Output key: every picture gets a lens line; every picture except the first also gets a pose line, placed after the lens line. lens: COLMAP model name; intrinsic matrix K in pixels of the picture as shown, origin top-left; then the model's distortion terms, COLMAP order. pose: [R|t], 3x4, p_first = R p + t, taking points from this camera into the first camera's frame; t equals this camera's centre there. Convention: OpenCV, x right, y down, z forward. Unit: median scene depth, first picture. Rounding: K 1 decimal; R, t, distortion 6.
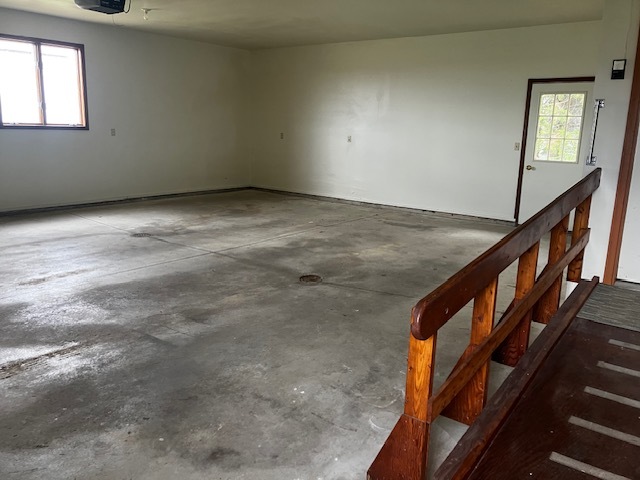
lens RADIAL K [[526.7, 0, 320.0], [0, 526.7, 240.0], [0, 0, 1]] dist [0.057014, -0.088122]
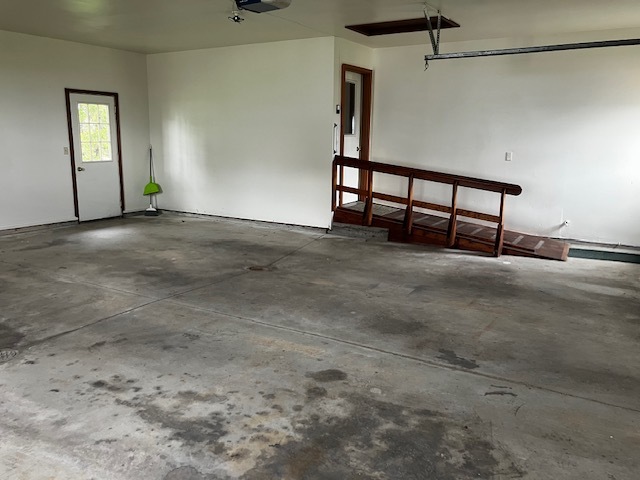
lens RADIAL K [[526.7, 0, 320.0], [0, 526.7, 240.0], [0, 0, 1]] dist [0.057014, -0.088122]
pose [[-0.147515, -0.215124, 0.965381, -0.808233], [0.198686, 0.949717, 0.241993, -0.169603], [-0.968898, 0.227506, -0.097356, 0.678082]]
